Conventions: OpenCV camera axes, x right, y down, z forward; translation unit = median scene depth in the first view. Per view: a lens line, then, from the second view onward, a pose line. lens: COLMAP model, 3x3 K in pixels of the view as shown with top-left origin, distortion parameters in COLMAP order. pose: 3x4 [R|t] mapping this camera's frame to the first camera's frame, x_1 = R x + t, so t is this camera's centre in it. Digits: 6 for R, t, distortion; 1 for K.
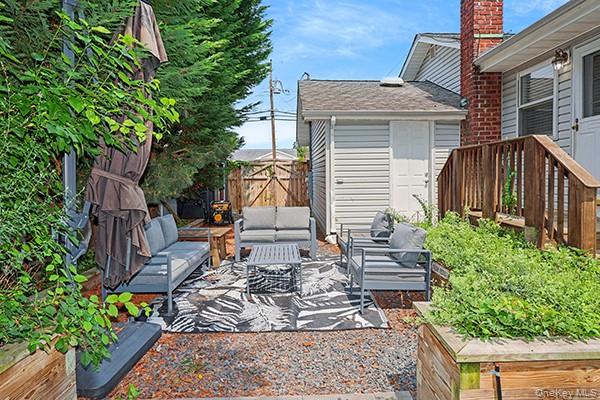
lens RADIAL K [[388.8, 0, 298.7], [0, 388.8, 196.1], [0, 0, 1]] dist [-0.000576, 0.002571]
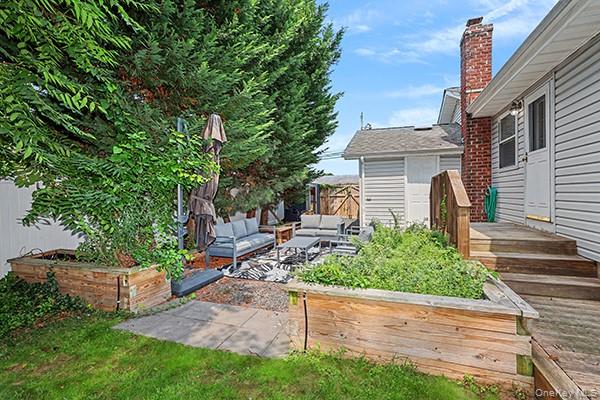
lens RADIAL K [[278.0, 0, 300.3], [0, 278.0, 202.1], [0, 0, 1]] dist [0.000125, 0.000005]
pose [[0.930631, 0.007968, -0.365873, 0.270168], [-0.014179, 0.999797, -0.014292, -0.007849], [0.365685, 0.018488, 0.930555, -0.099413]]
